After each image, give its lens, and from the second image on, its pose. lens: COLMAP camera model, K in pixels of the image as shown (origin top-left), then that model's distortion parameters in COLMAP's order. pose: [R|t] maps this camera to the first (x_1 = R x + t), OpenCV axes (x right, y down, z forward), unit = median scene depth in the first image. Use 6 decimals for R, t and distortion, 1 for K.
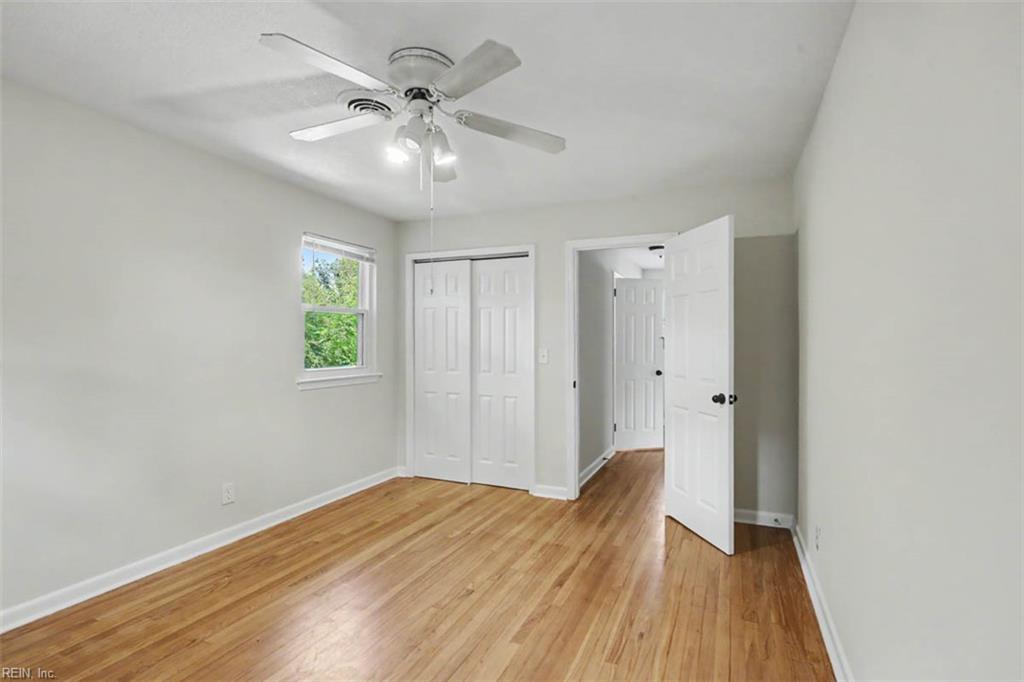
lens RADIAL K [[473.8, 0, 514.9], [0, 473.8, 345.2], [0, 0, 1]] dist [-0.001559, -0.000318]
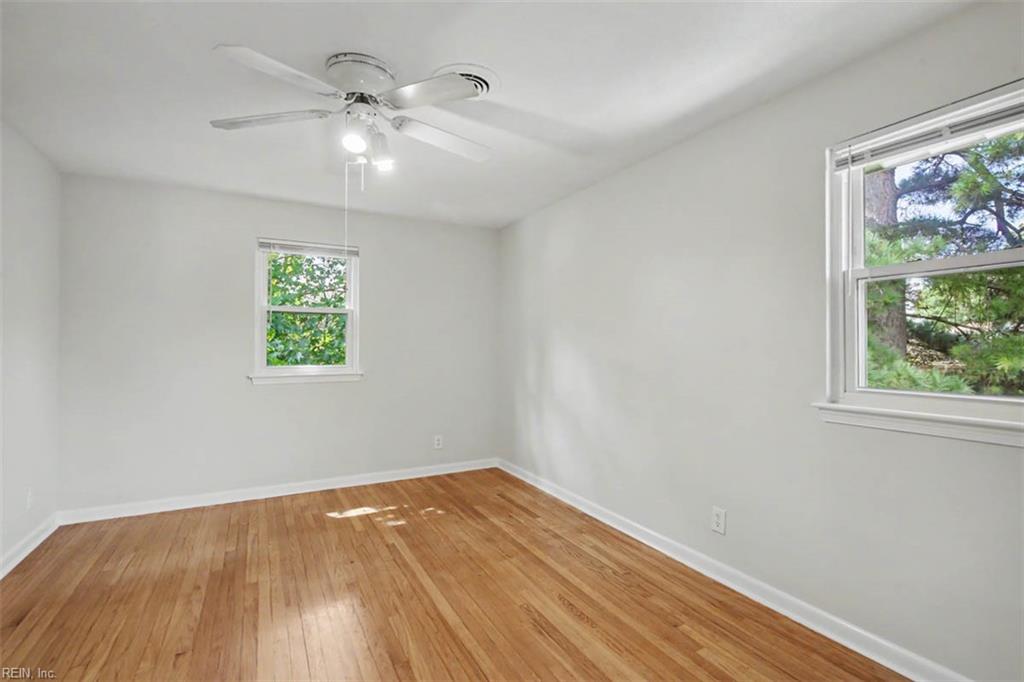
lens RADIAL K [[473.8, 0, 517.8], [0, 473.8, 338.5], [0, 0, 1]] dist [-0.001559, -0.000318]
pose [[-0.589587, -0.000115, -0.807705, 0.332391], [0.002601, 0.999995, -0.002041, -0.010141], [0.807700, -0.003304, -0.589584, 1.420701]]
